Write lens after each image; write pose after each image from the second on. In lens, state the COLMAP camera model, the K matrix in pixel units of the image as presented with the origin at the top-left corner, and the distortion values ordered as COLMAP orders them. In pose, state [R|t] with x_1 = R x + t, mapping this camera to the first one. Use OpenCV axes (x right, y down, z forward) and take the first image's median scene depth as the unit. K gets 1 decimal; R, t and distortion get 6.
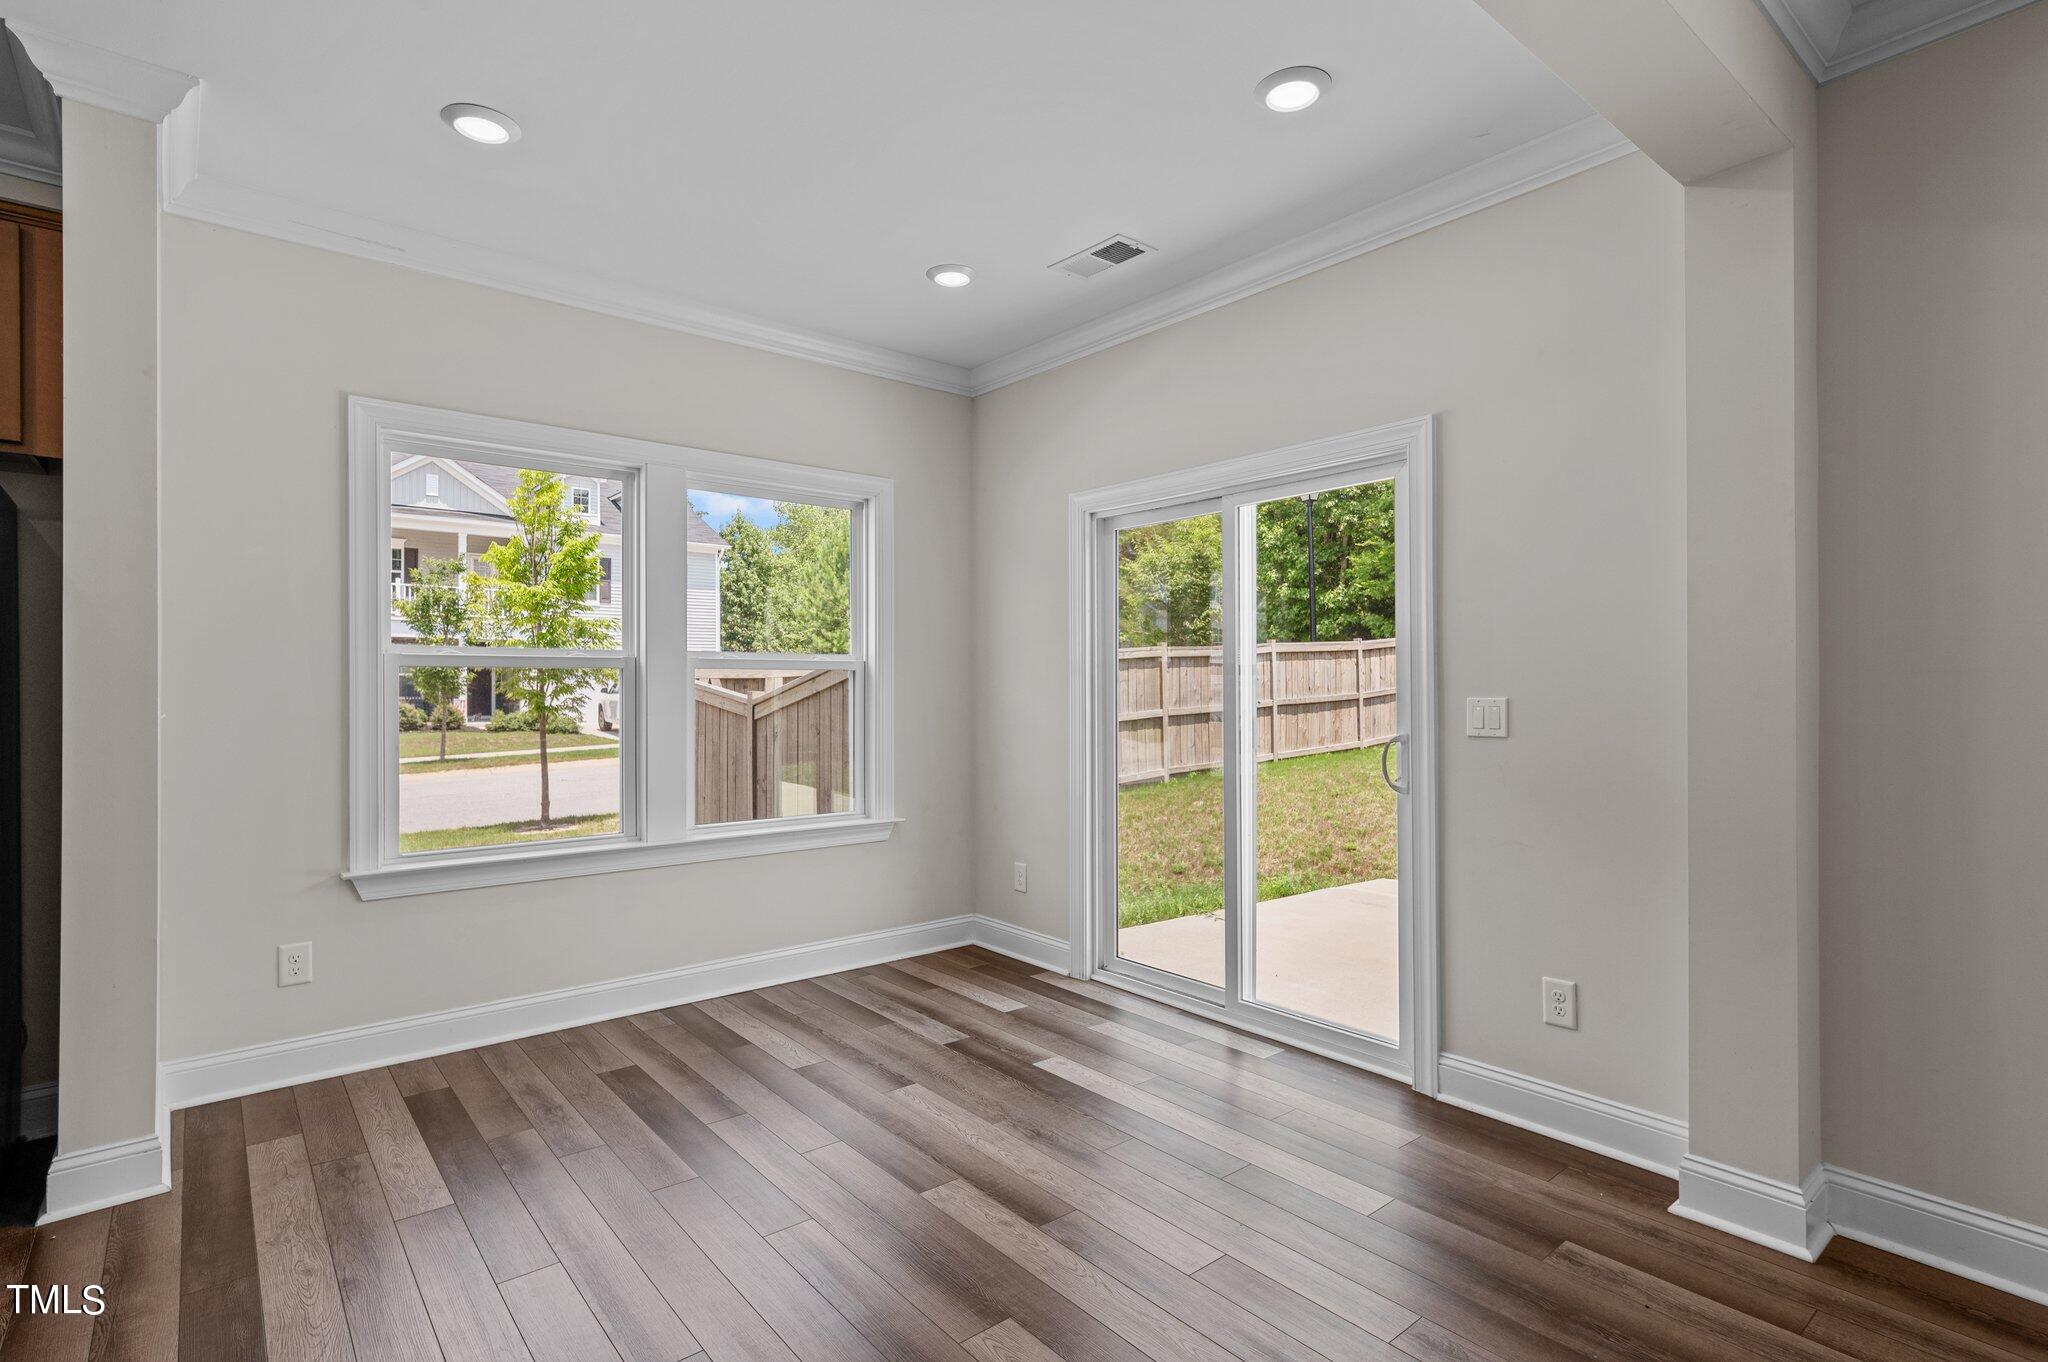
lens RADIAL K [[998.6, 0, 1015.9], [0, 998.6, 680.1], [0, 0, 1]] dist [-0.001219, -0.000031]
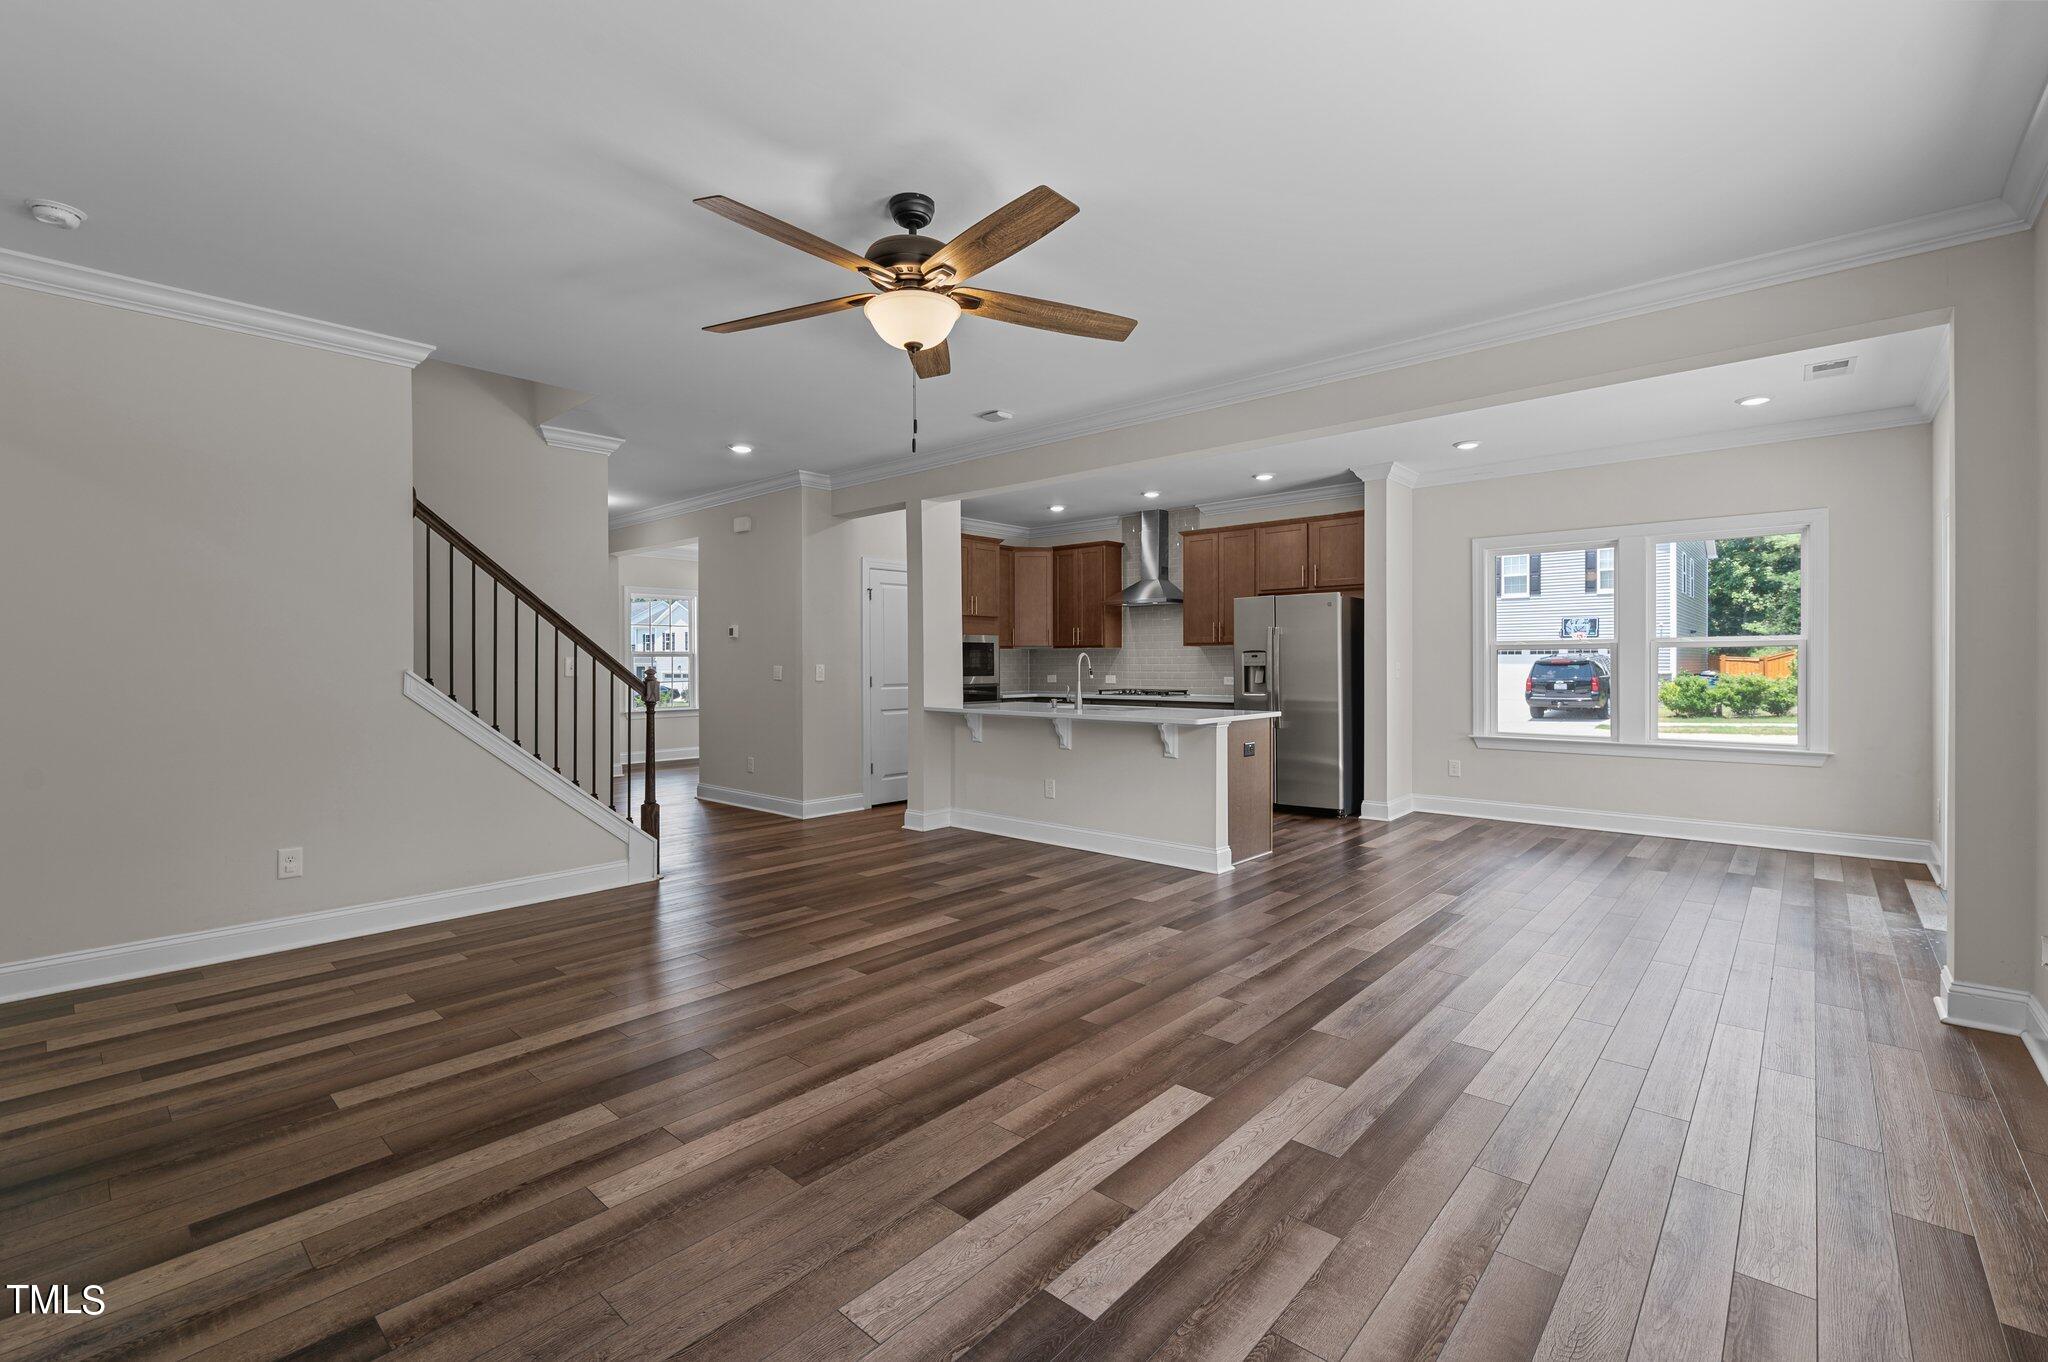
lens RADIAL K [[879.0, 0, 1019.2], [0, 879.0, 661.4], [0, 0, 1]] dist [-0.001262, -0.000150]
pose [[0.150070, -0.002371, -0.988673, 1.369358], [0.010023, 0.999949, -0.000877, 0.002649], [0.988625, -0.009777, 0.150086, -0.448677]]
